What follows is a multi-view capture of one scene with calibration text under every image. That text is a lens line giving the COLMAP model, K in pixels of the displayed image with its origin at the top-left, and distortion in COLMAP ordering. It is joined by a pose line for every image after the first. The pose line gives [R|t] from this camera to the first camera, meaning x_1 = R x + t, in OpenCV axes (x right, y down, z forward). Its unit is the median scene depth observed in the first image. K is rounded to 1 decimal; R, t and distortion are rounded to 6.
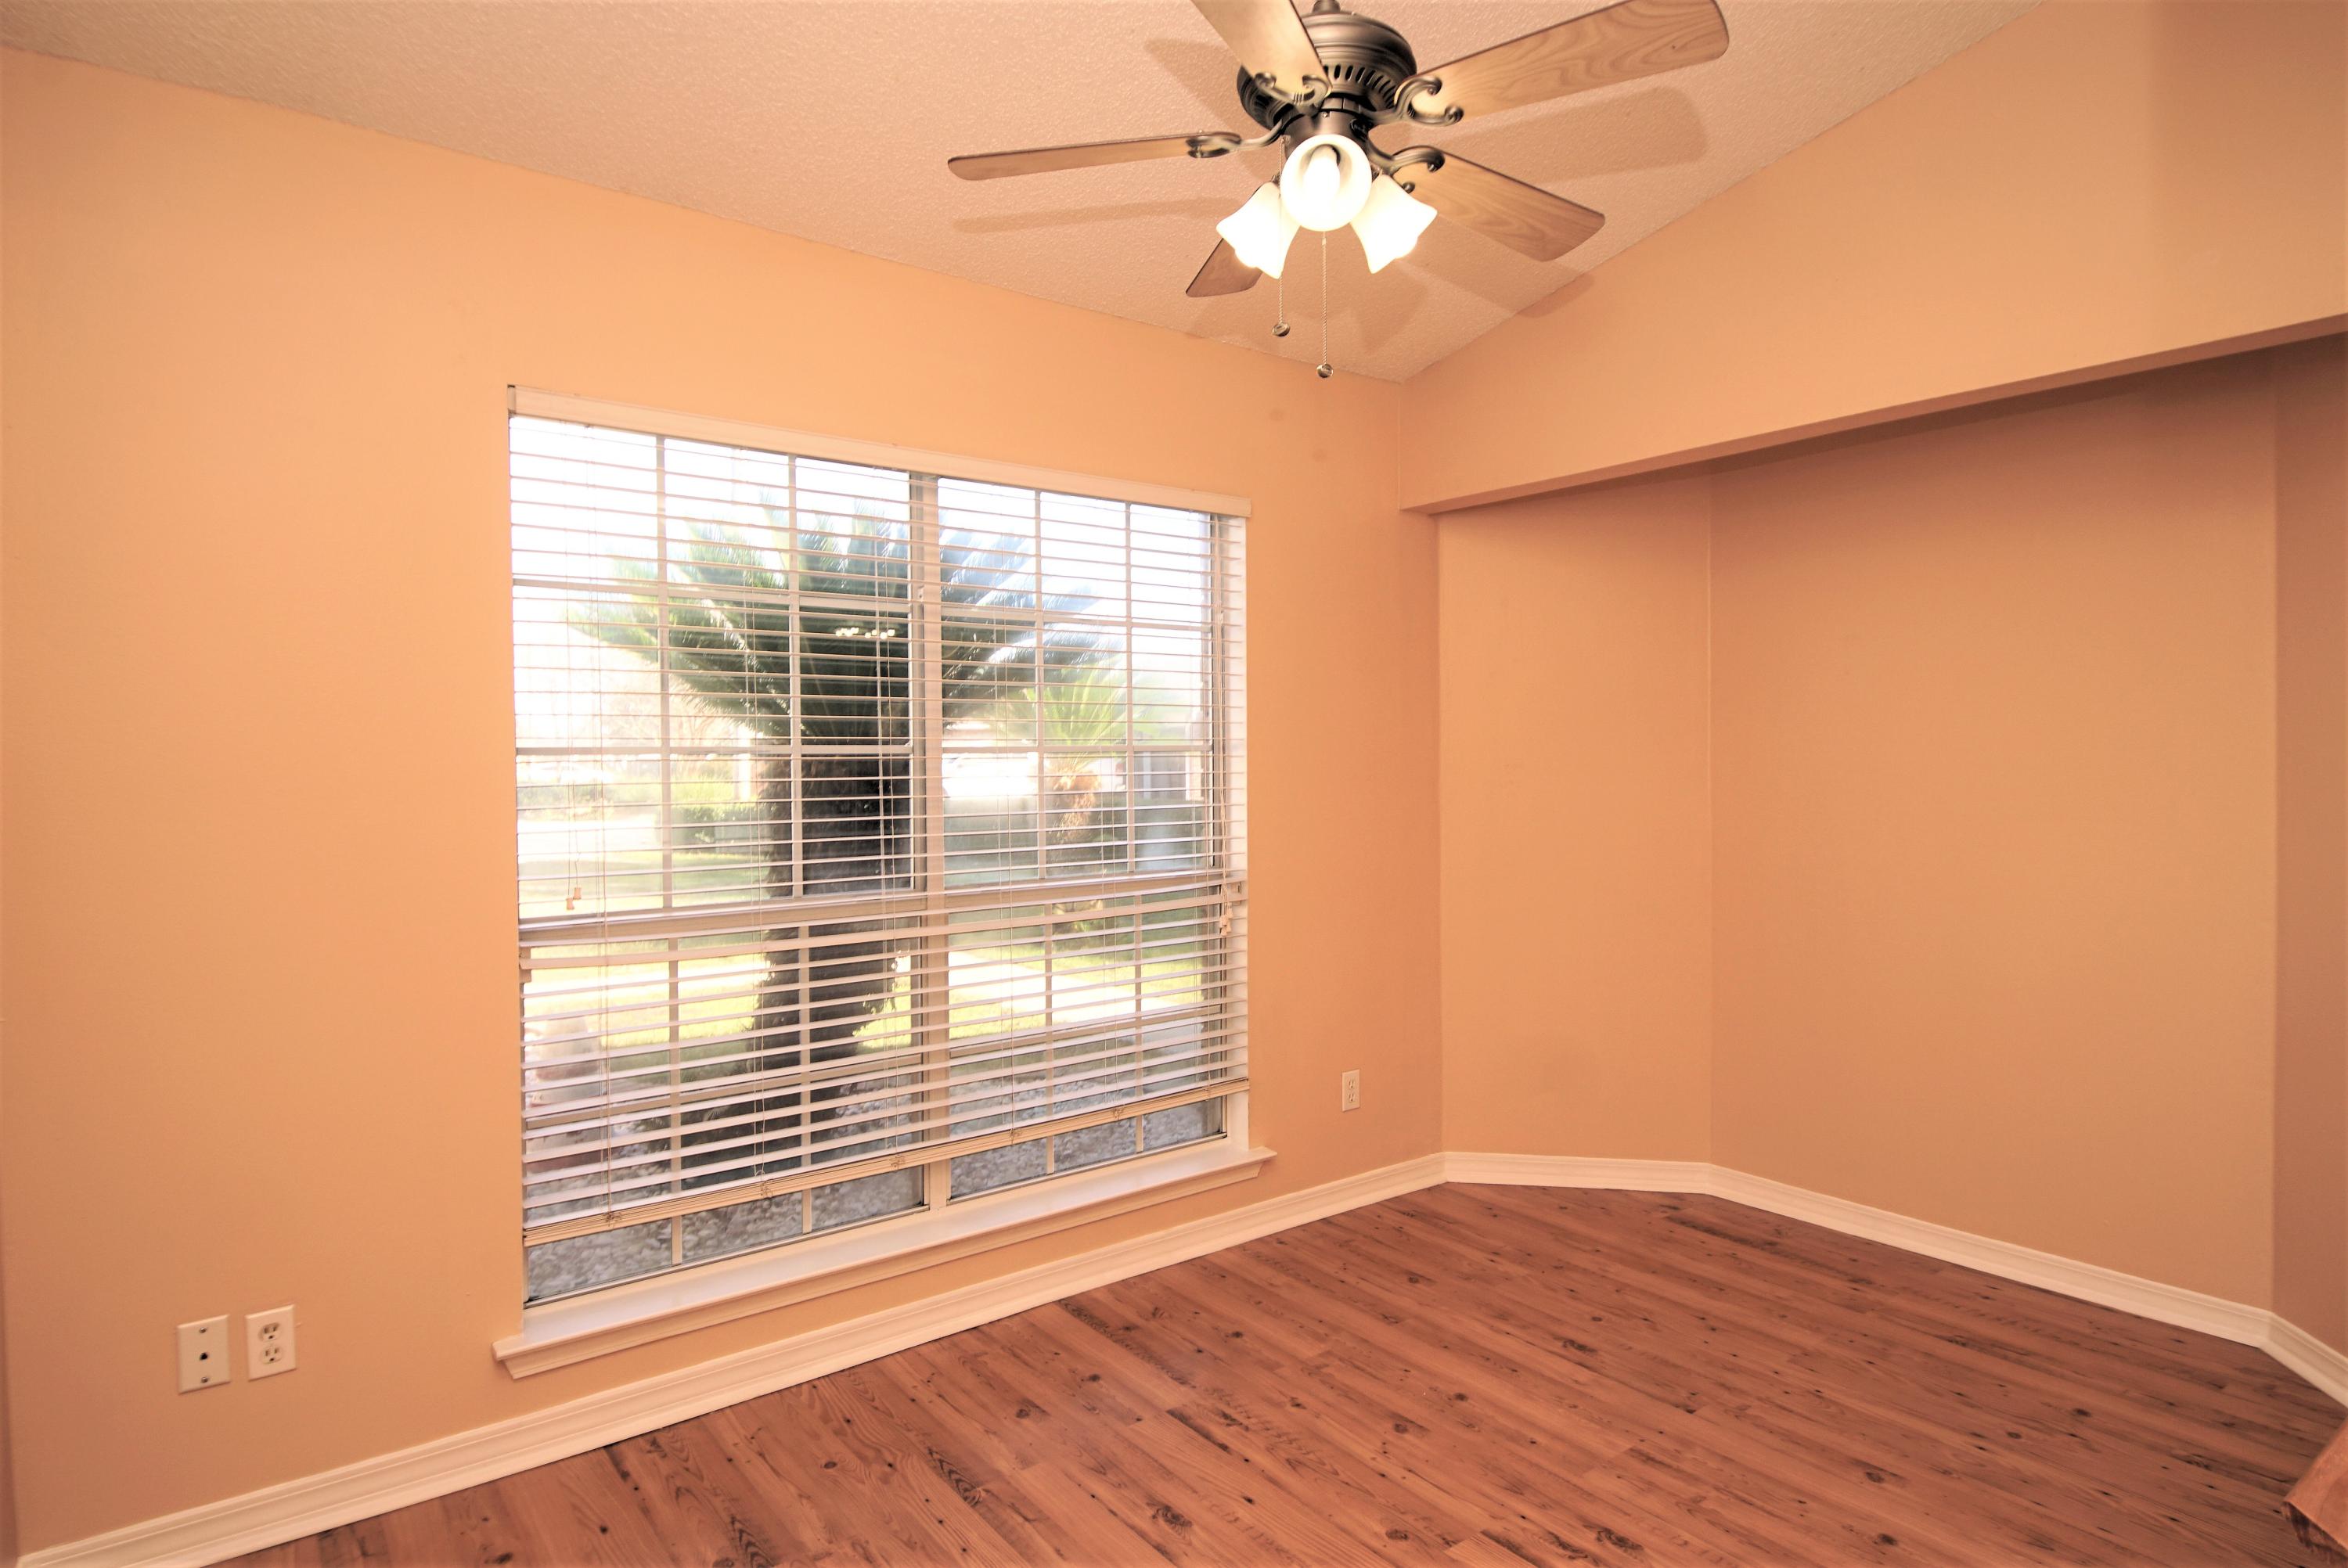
lens RADIAL K [[1256.9, 0, 1154.8], [0, 1256.9, 769.3], [0, 0, 1]] dist [0.040868, -0.037284]
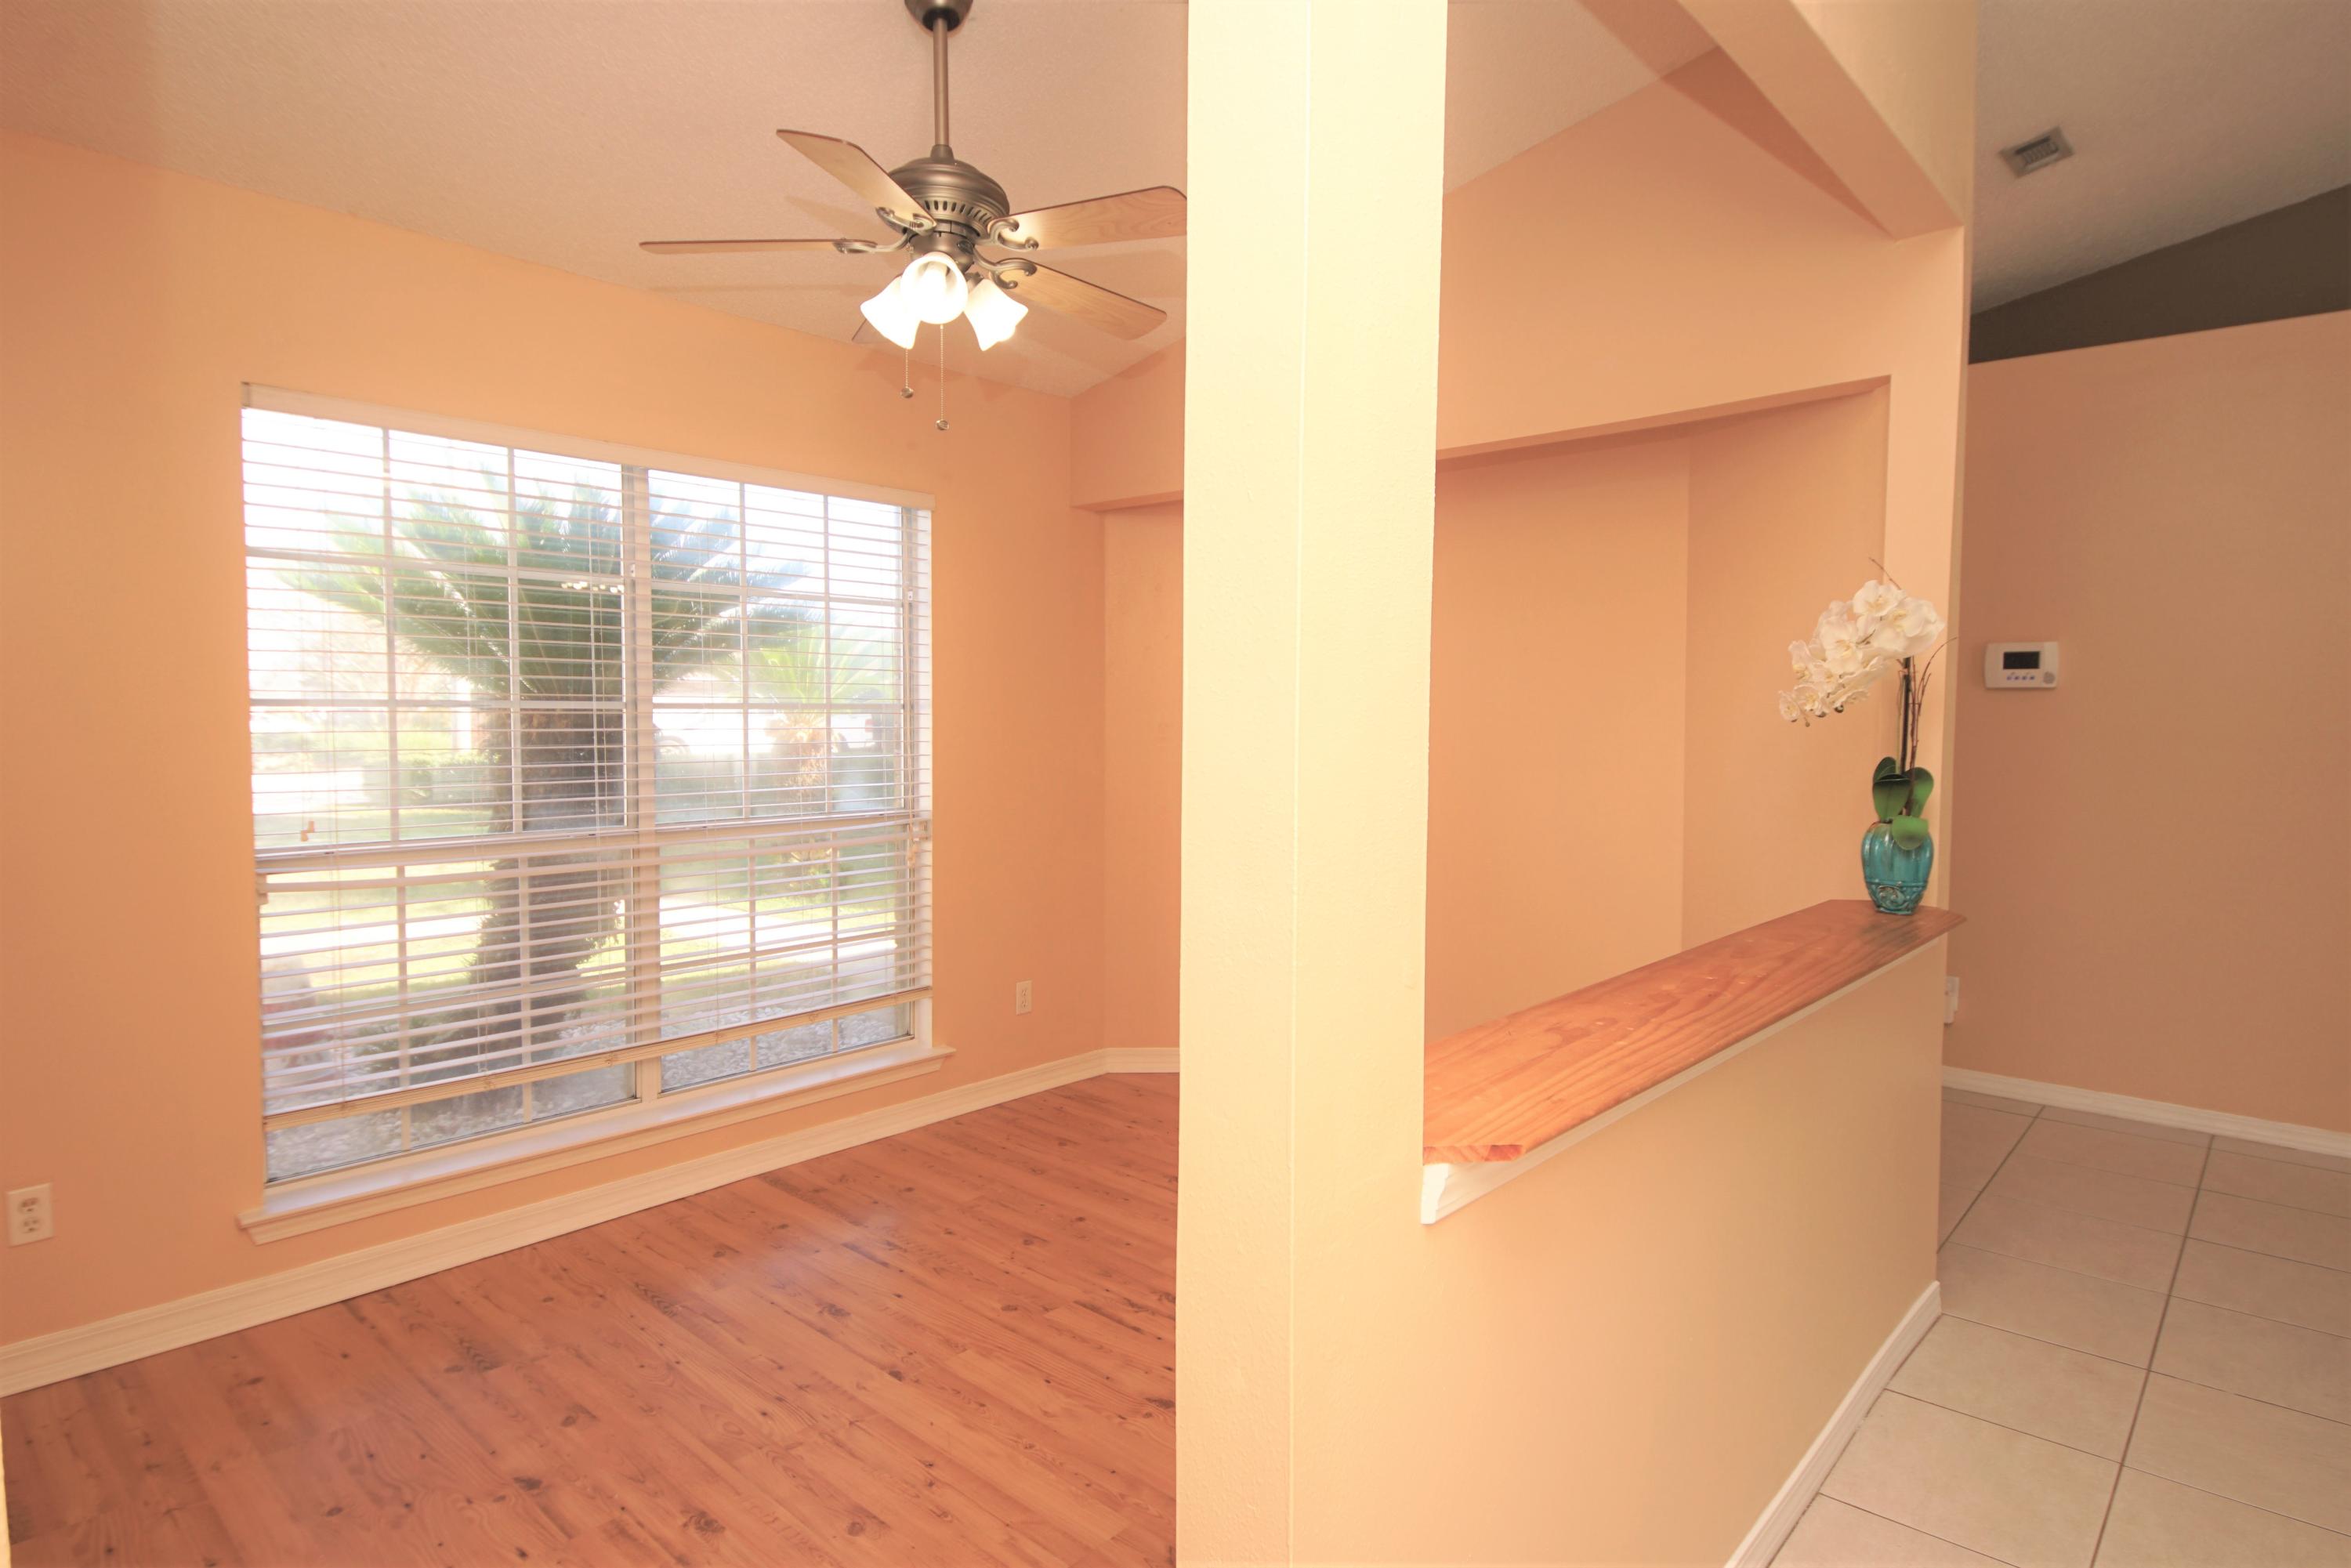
lens RADIAL K [[1279.9, 0, 1157.6], [0, 1279.9, 762.8], [0, 0, 1]] dist [0.043109, -0.040002]
pose [[0.983940, 0.004346, 0.178446, 0.081528], [-0.009310, 0.999592, 0.026990, 0.000561], [-0.178256, -0.028218, 0.983580, -0.262208]]
